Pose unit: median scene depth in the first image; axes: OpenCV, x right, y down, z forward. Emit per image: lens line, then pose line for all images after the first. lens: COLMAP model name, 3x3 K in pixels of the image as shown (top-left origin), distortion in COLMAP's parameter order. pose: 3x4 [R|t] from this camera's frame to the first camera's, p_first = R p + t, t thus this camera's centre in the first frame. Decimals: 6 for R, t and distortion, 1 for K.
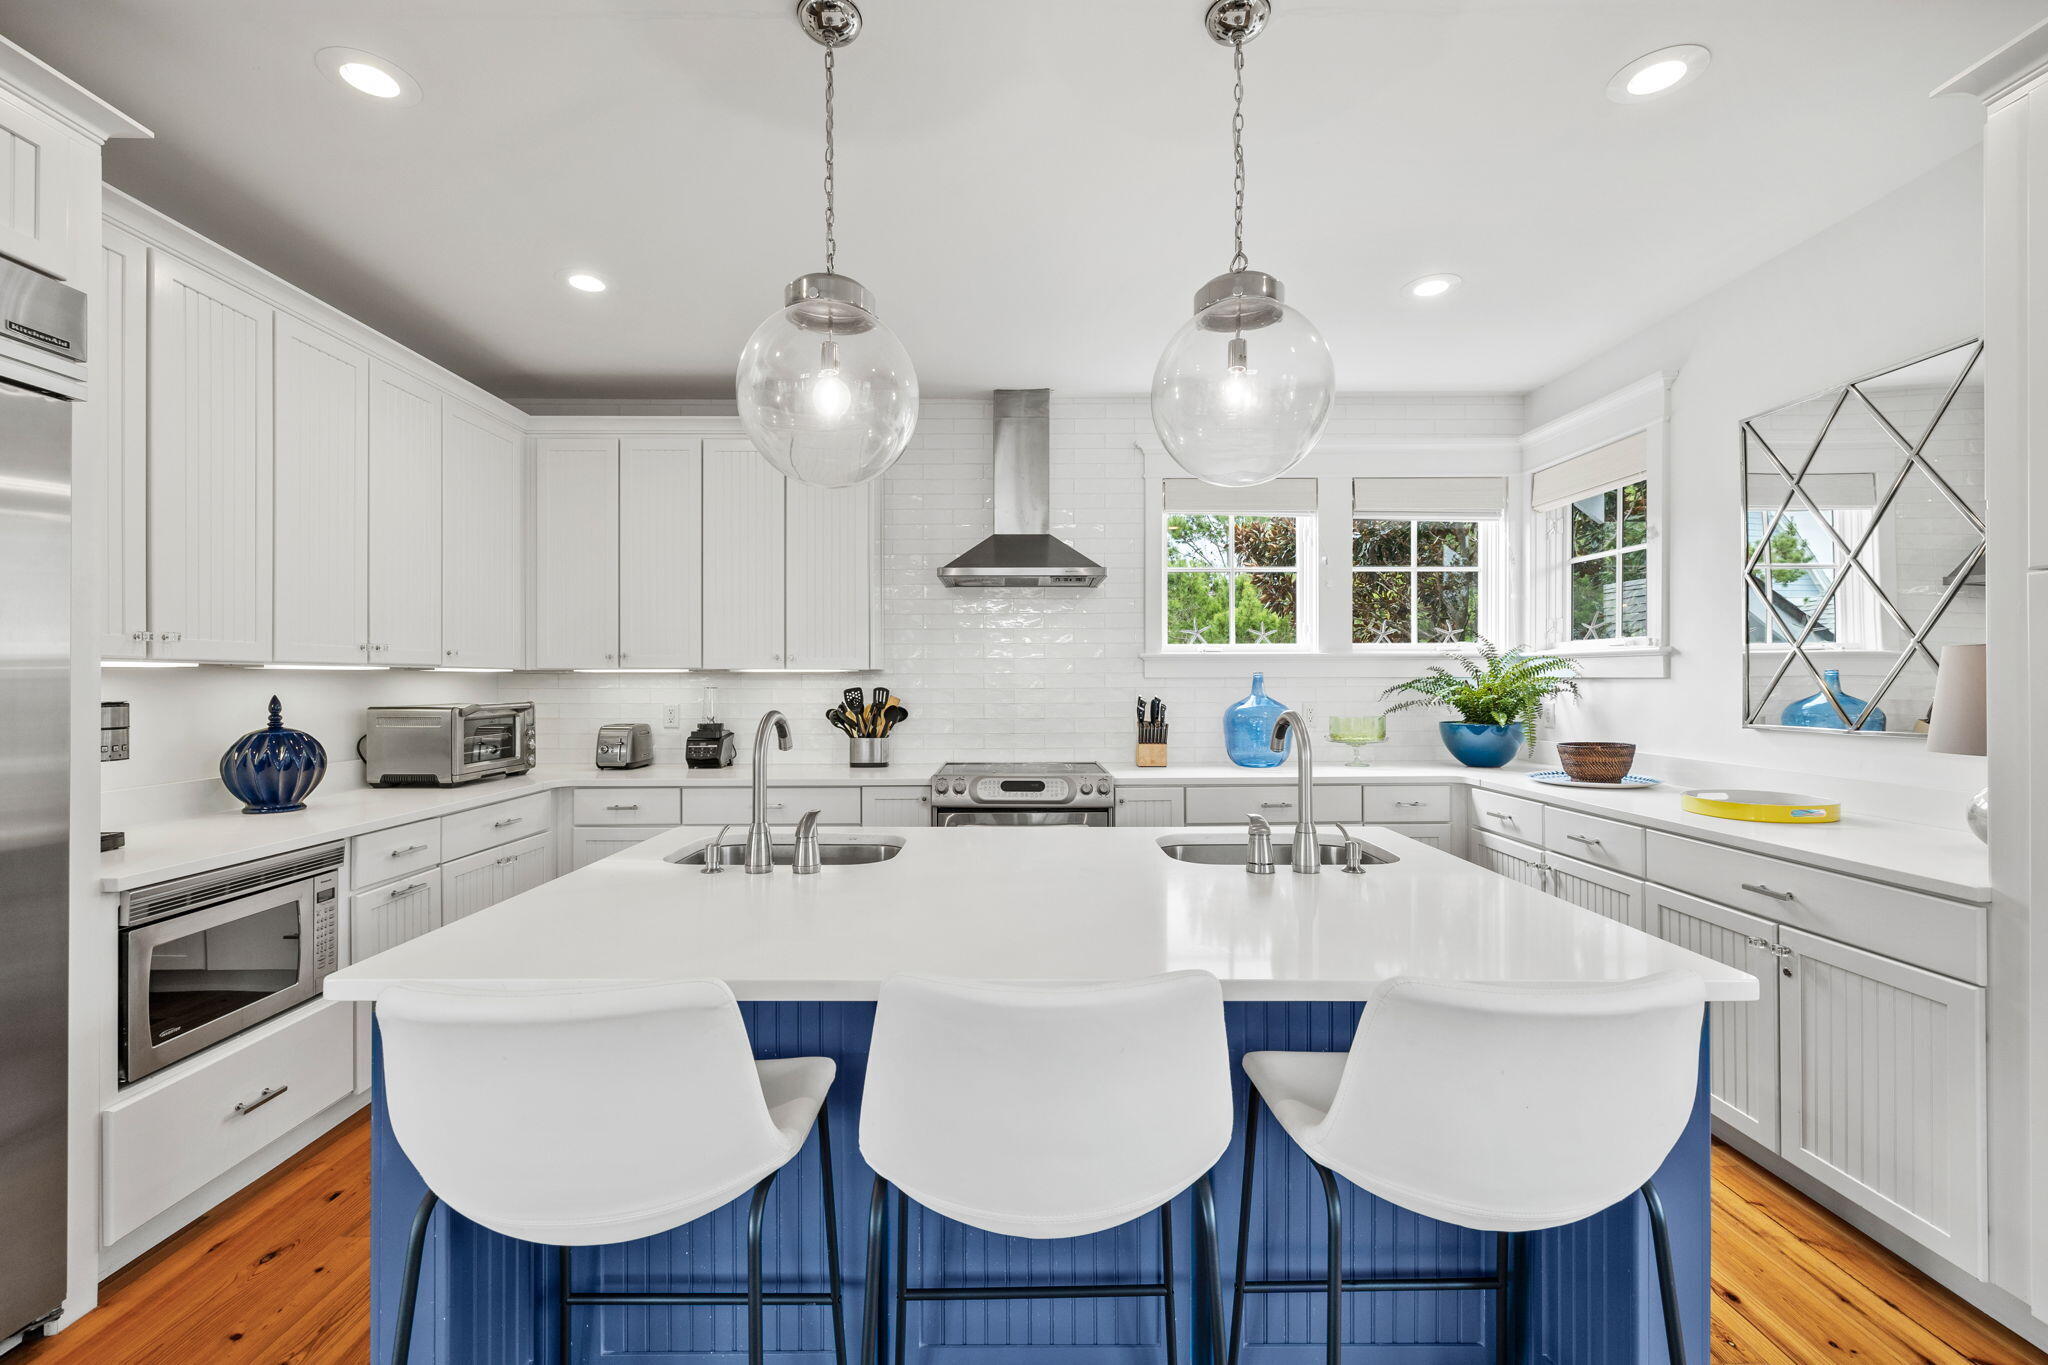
lens RADIAL K [[858.8, 0, 1024.0], [0, 858.8, 682.5], [0, 0, 1]] dist [-0.000452, -0.000056]
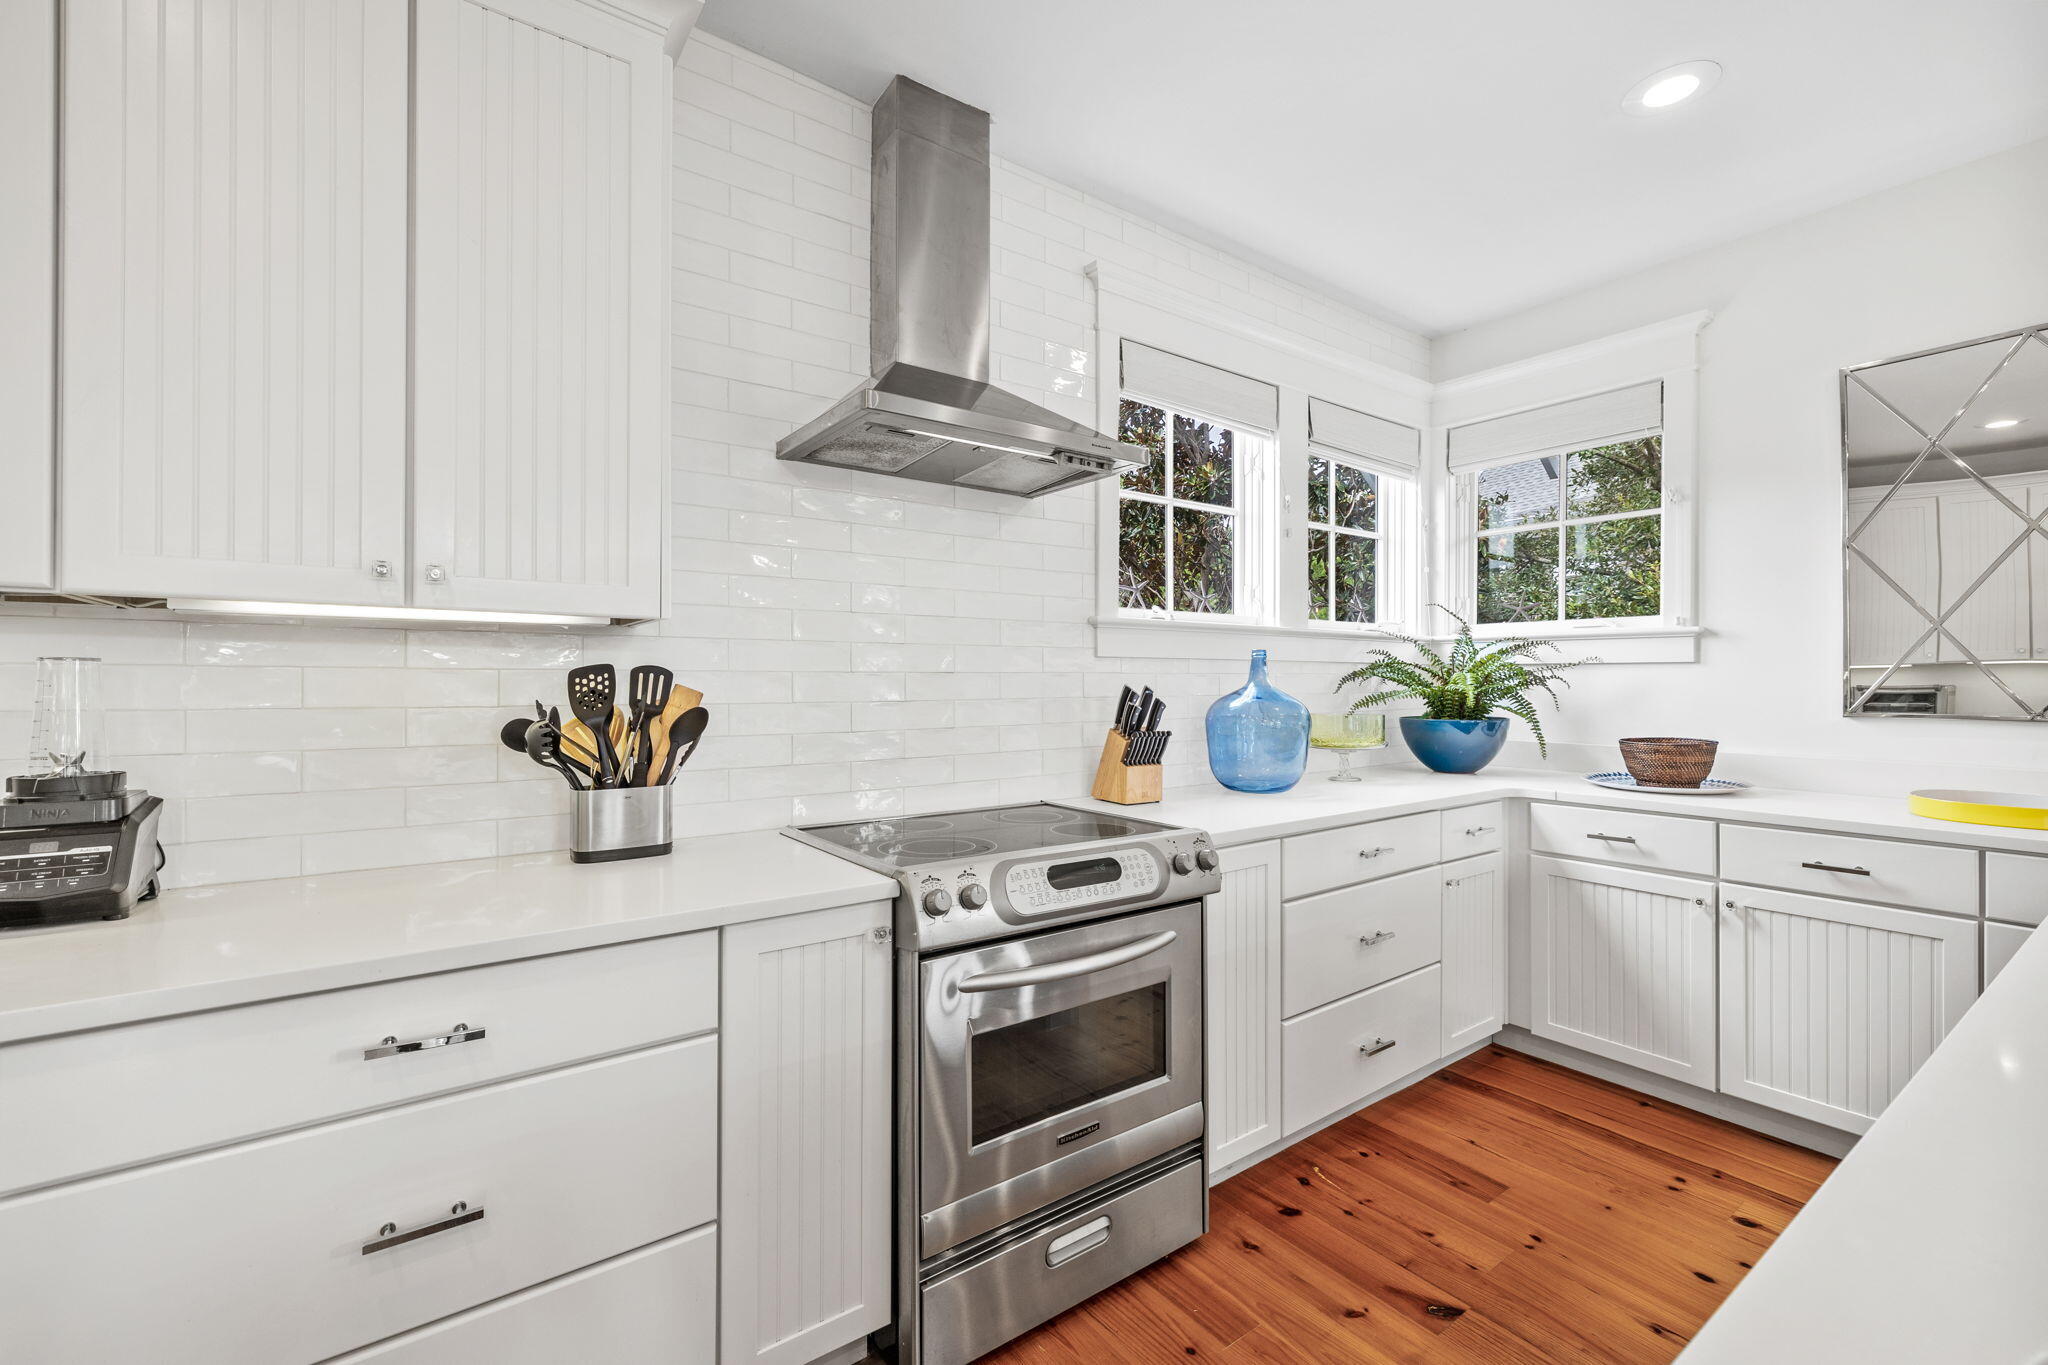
lens RADIAL K [[858.8, 0, 1024.0], [0, 858.8, 682.5], [0, 0, 1]] dist [-0.000452, -0.000056]
pose [[0.819714, 0.002159, 0.572769, -0.261092], [-0.002434, 0.999997, -0.000285, 0.014018], [-0.572768, -0.001160, 0.819716, 0.552291]]
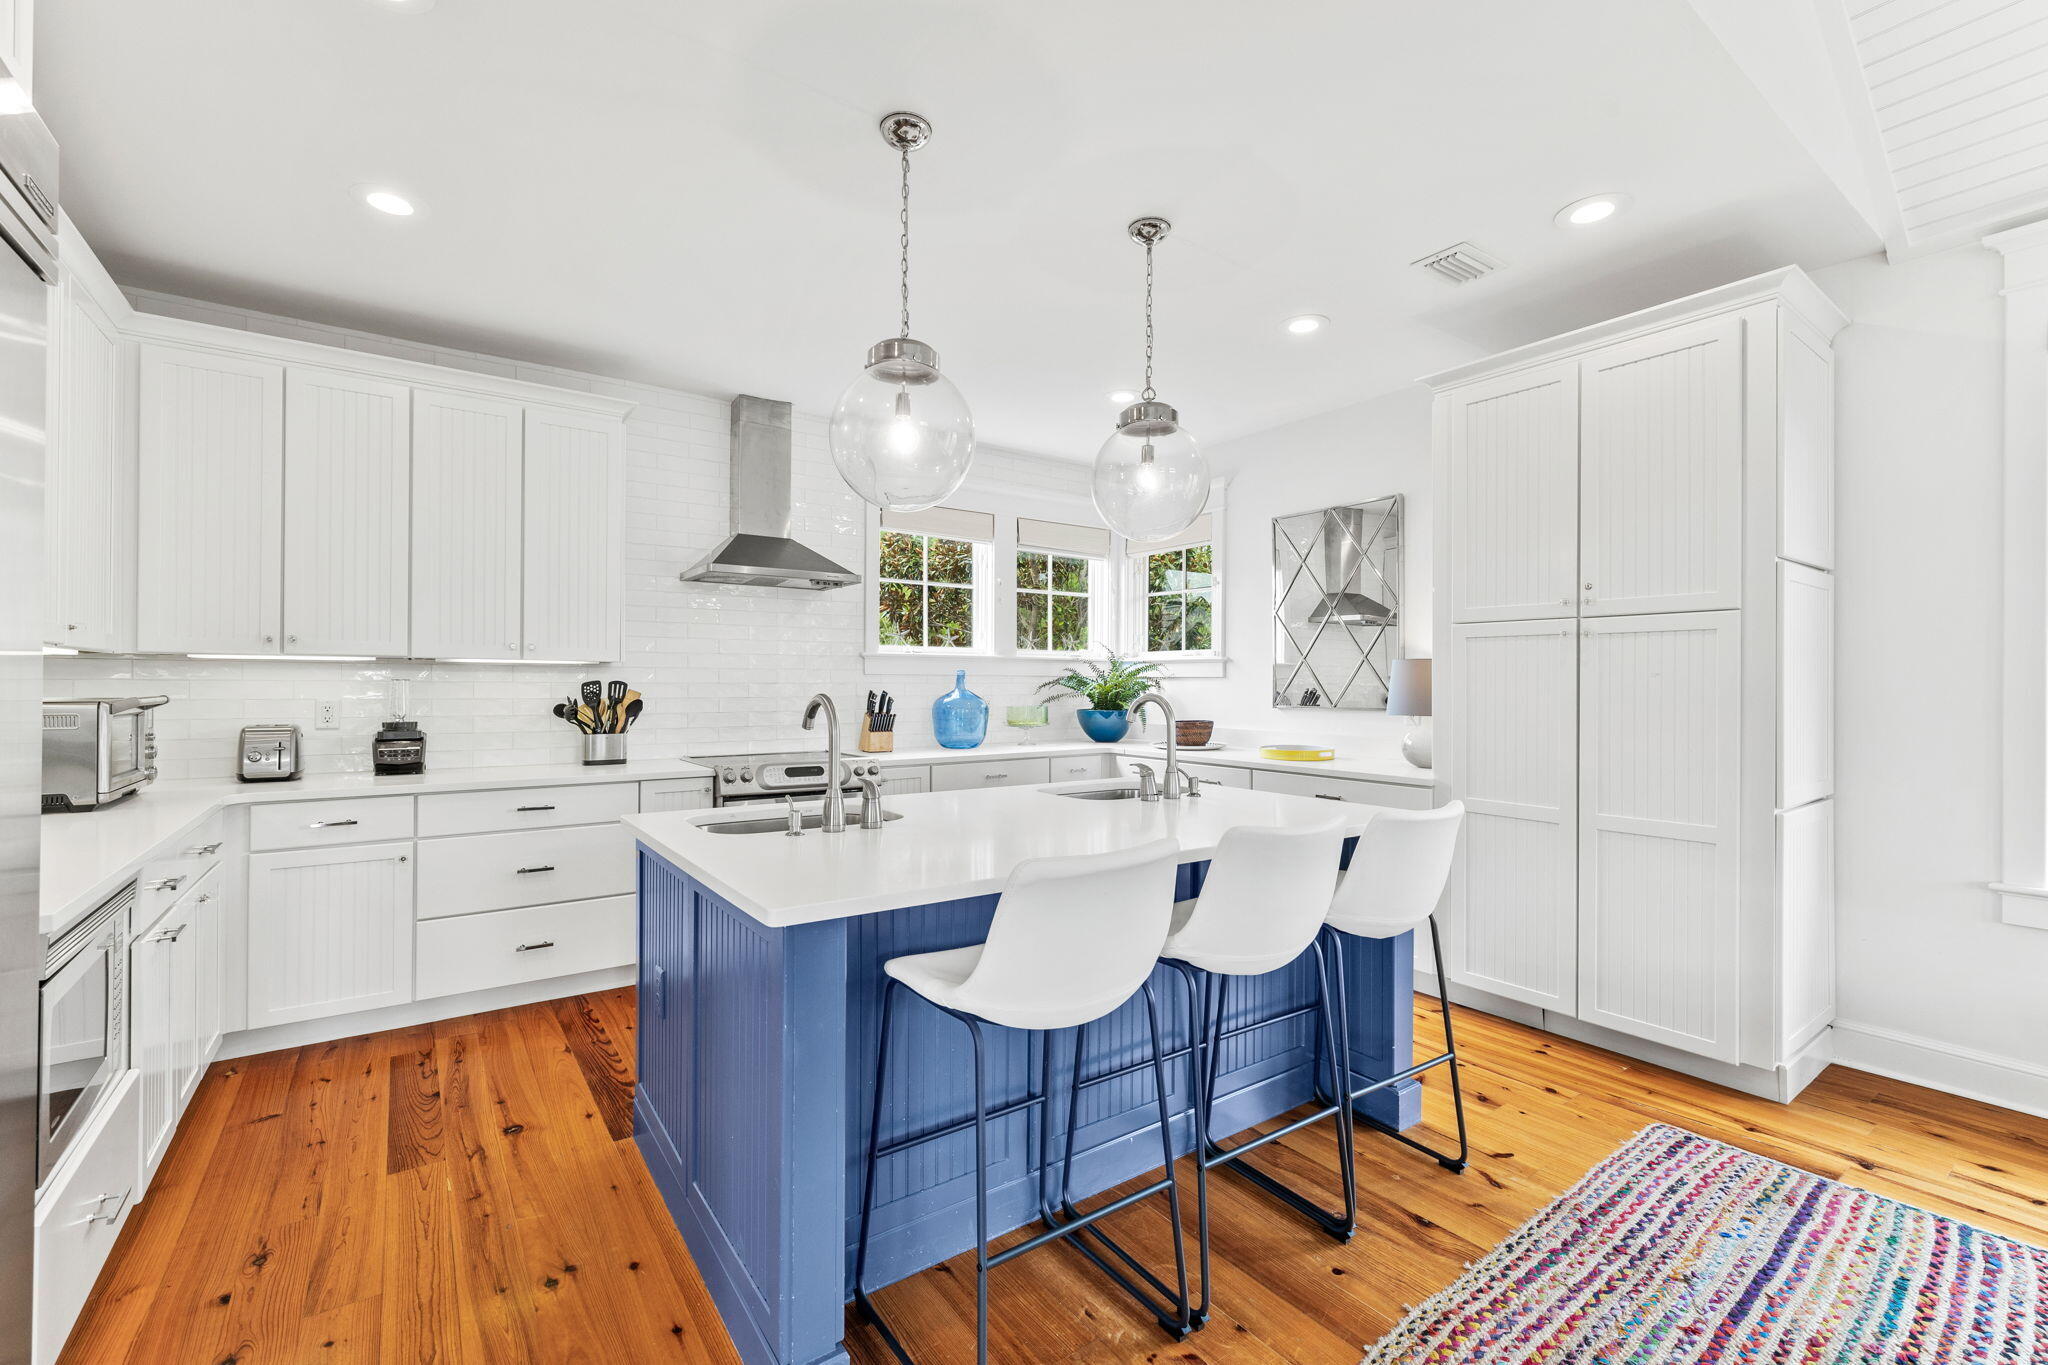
lens RADIAL K [[858.8, 0, 1024.0], [0, 858.8, 682.5], [0, 0, 1]] dist [-0.000452, -0.000056]
pose [[0.821259, 0.005945, 0.570524, -0.344442], [-0.004924, 0.999982, -0.003332, 0.008759], [-0.570534, -0.000072, 0.821274, -0.046211]]
